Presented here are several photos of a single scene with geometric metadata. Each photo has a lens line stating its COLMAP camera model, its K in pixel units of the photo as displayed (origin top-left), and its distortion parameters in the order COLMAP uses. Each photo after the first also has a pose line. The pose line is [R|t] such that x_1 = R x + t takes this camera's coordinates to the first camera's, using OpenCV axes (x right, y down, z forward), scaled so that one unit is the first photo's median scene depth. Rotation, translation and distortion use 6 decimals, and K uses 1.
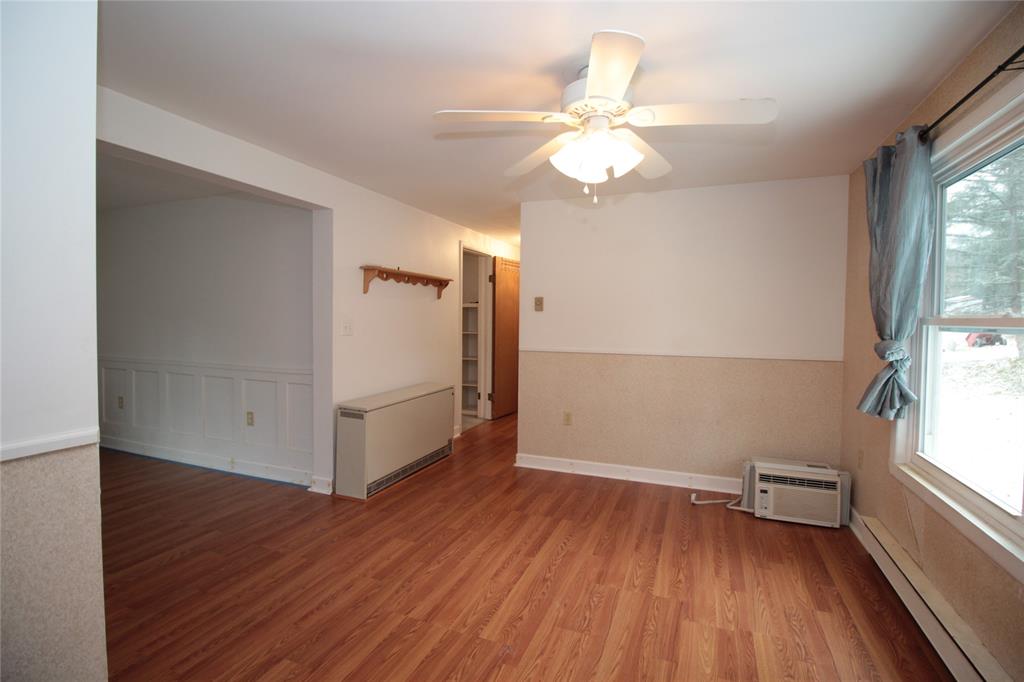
lens RADIAL K [[471.5, 0, 514.8], [0, 471.5, 336.9], [0, 0, 1]] dist [-0.004966, -0.001391]
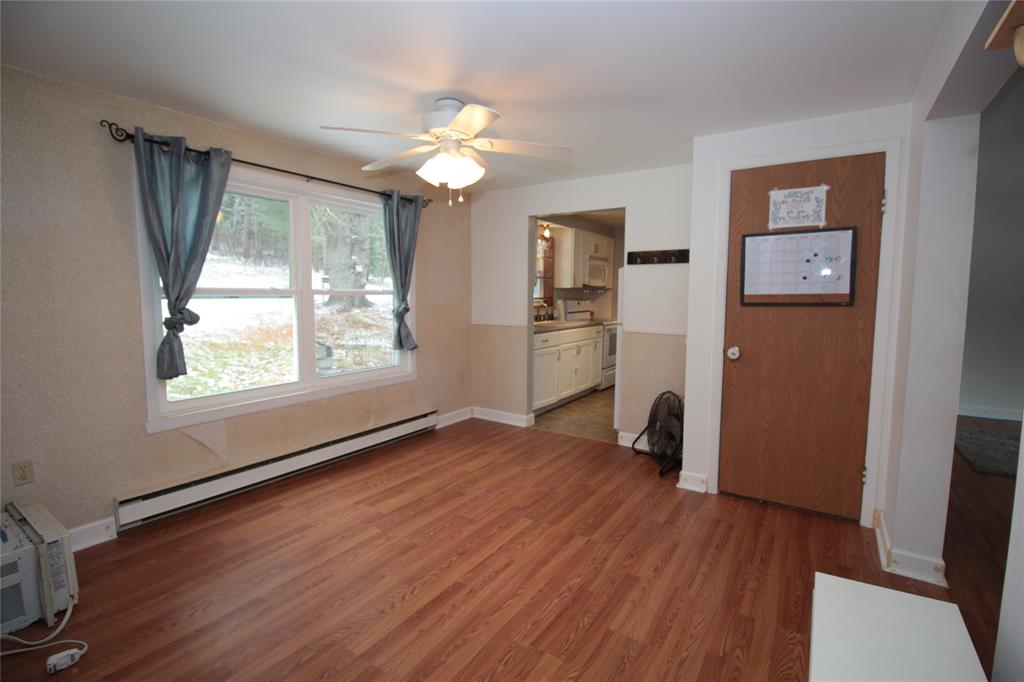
lens RADIAL K [[471.5, 0, 509.2], [0, 471.5, 339.5], [0, 0, 1]] dist [-0.004966, -0.001391]
pose [[-0.976986, -0.036964, 0.210077, -0.234777], [-0.007901, 0.990466, 0.137532, -0.081945], [-0.213158, 0.132707, -0.967963, 1.929002]]
